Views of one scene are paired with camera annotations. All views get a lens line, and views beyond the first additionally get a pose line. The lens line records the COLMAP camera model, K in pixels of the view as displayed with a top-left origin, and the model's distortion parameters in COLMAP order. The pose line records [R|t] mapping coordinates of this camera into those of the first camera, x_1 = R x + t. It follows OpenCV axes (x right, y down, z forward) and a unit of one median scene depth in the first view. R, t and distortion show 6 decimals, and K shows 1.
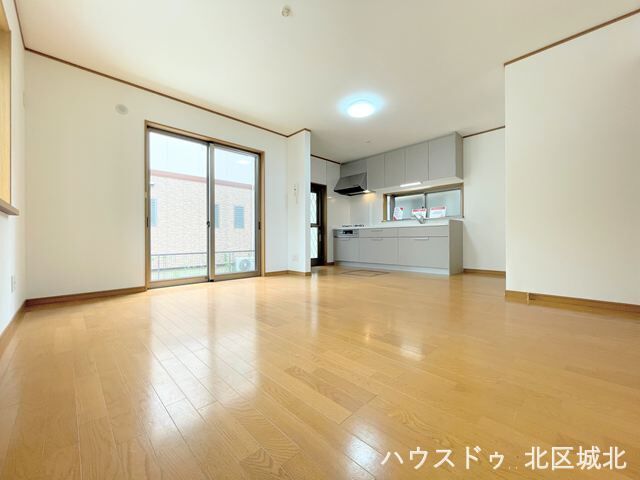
lens RADIAL K [[260.1, 0, 320.0], [0, 260.1, 240.0], [0, 0, 1]] dist [0.000182, 0.000003]
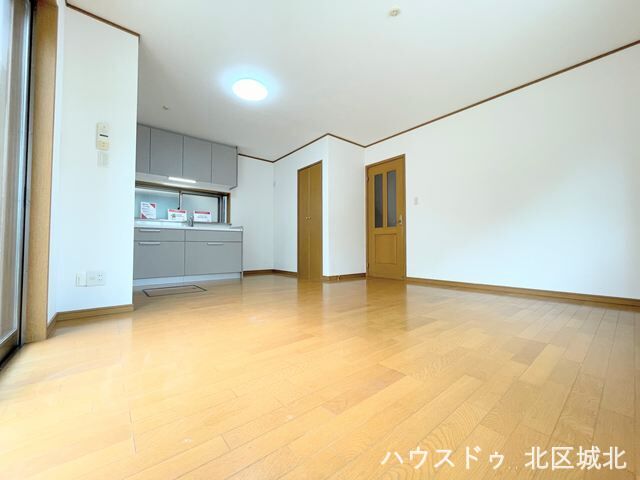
lens RADIAL K [[260.1, 0, 320.0], [0, 260.1, 240.0], [0, 0, 1]] dist [0.000182, 0.000003]
pose [[0.103287, 0.036555, 0.993980, -0.406125], [0.014111, 0.999170, -0.038212, 0.019988], [-0.994551, 0.017972, 0.102686, 0.423342]]
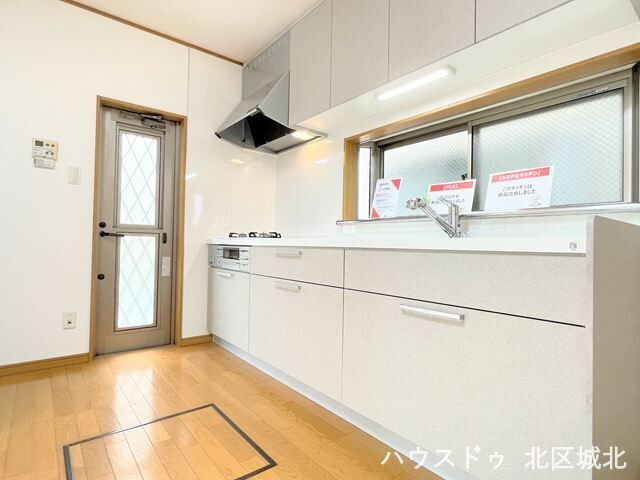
lens RADIAL K [[353.1, 0, 320.0], [0, 353.1, 240.0], [0, 0, 1]] dist [-0.002817, -0.000784]
pose [[0.994591, 0.028639, -0.099838, 0.267060], [-0.031642, 0.999089, -0.028629, -0.038899], [0.098928, 0.031634, 0.994592, 0.577937]]
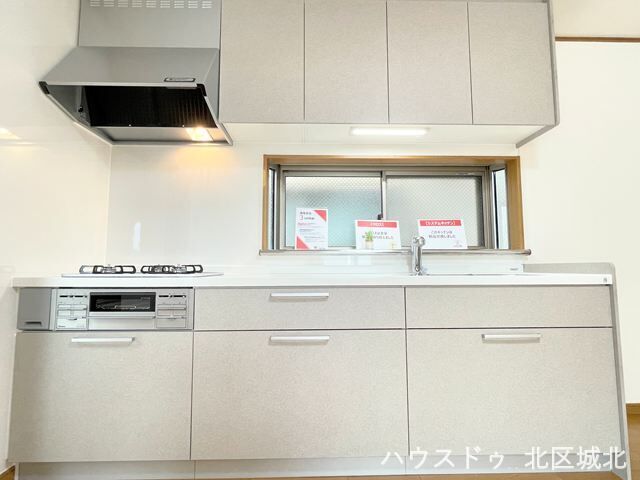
lens RADIAL K [[353.1, 0, 320.0], [0, 353.1, 240.0], [0, 0, 1]] dist [-0.002817, -0.000784]
pose [[0.680906, 0.066238, 0.729369, 0.013759], [0.007298, 0.995239, -0.097196, -0.050673], [-0.732334, 0.071504, 0.677181, 0.724307]]
